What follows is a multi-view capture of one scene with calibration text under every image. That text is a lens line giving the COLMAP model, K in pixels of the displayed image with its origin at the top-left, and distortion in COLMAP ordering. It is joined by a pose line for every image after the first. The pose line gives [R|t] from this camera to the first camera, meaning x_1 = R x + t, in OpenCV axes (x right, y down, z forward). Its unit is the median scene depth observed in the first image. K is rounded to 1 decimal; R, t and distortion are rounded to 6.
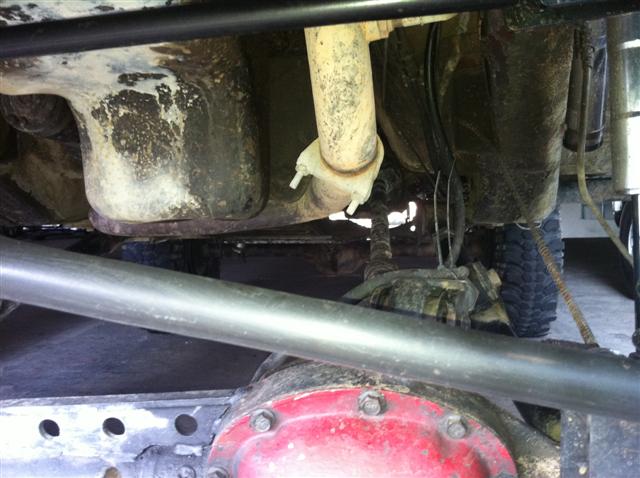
lens RADIAL K [[620.6, 0, 320.0], [0, 620.6, 239.0], [0, 0, 1]] dist [0.122295, -0.445341]
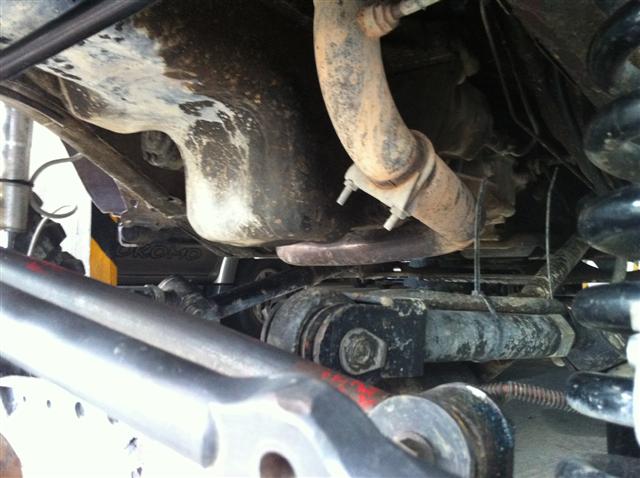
lens RADIAL K [[620.6, 0, 320.0], [0, 620.6, 239.0], [0, 0, 1]] dist [0.122295, -0.445341]
pose [[0.848819, -0.004599, -0.528664, 0.441612], [-0.042368, 0.996154, -0.076692, 0.046479], [0.526983, 0.087496, 0.845360, 0.184332]]
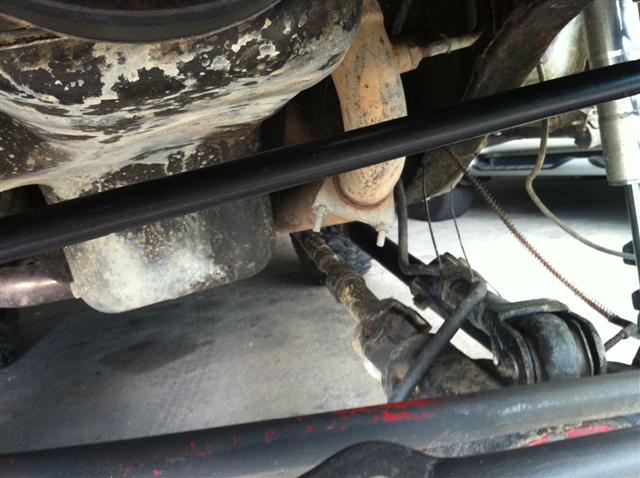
lens RADIAL K [[620.6, 0, 320.0], [0, 620.6, 239.0], [0, 0, 1]] dist [0.122295, -0.445341]
pose [[0.905359, -0.220194, 0.363098, -0.389019], [0.190833, 0.974823, 0.115335, -0.181713], [-0.379352, -0.035128, 0.924585, 0.130290]]
